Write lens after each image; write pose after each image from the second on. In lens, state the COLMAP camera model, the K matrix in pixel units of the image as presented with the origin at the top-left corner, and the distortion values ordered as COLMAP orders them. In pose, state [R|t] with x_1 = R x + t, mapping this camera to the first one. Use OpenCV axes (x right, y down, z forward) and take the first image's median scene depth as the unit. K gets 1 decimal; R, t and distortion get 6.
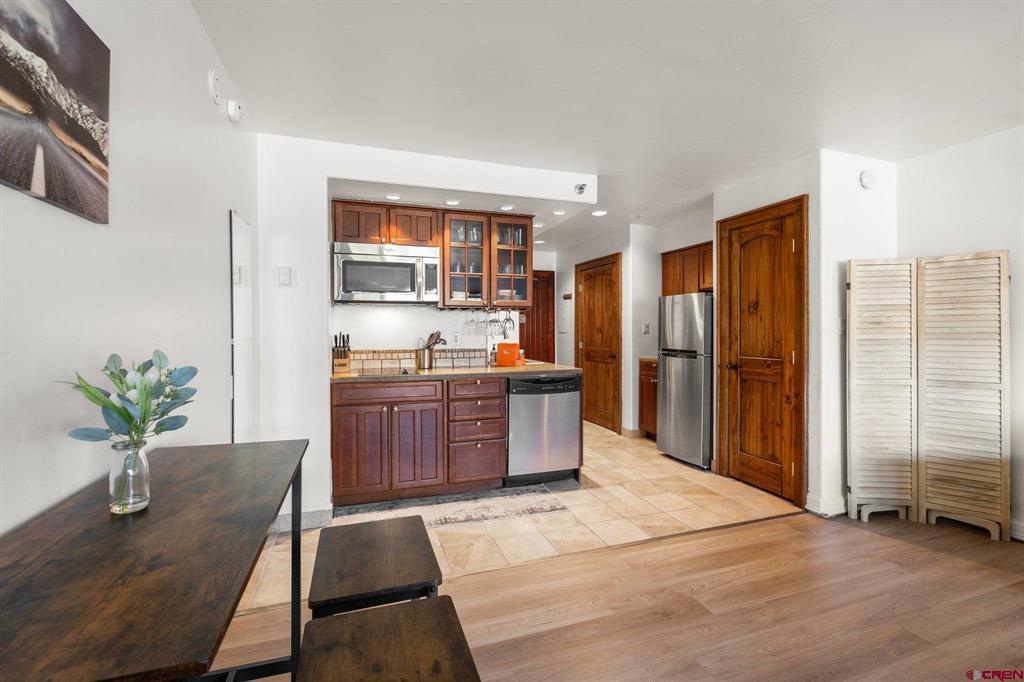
lens RADIAL K [[457.7, 0, 513.5], [0, 457.7, 330.3], [0, 0, 1]] dist [0.002249, 0.000252]
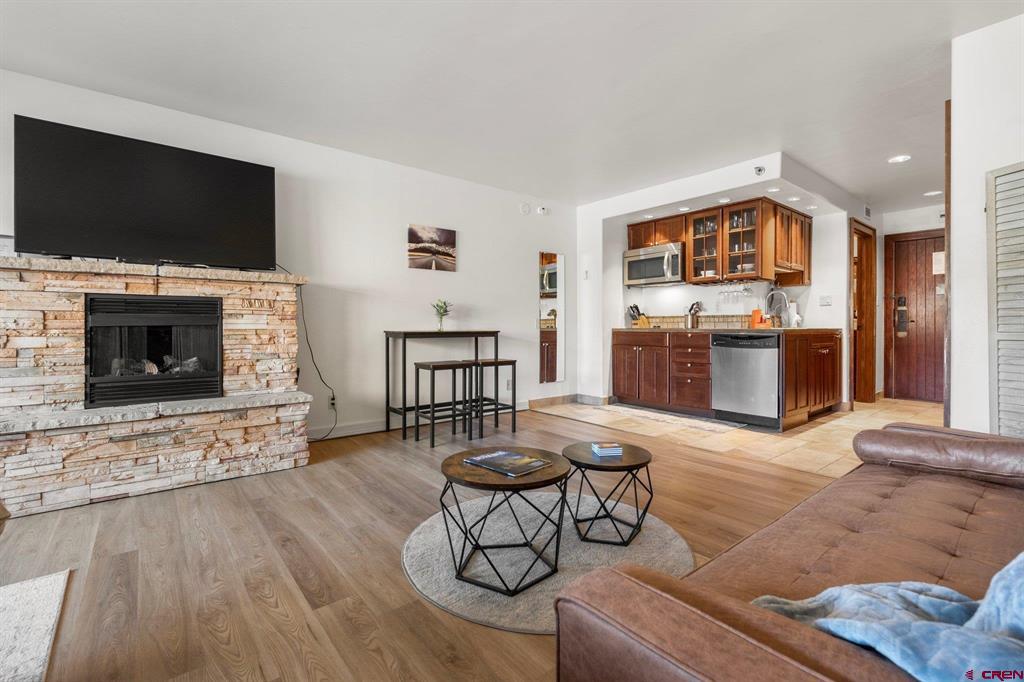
lens RADIAL K [[457.7, 0, 513.5], [0, 457.7, 330.3], [0, 0, 1]] dist [0.002249, 0.000252]
pose [[0.342536, 0.007071, -0.939478, 1.010955], [-0.003181, 0.999975, 0.006366, 0.087400], [0.939499, 0.000808, 0.342550, 0.020903]]
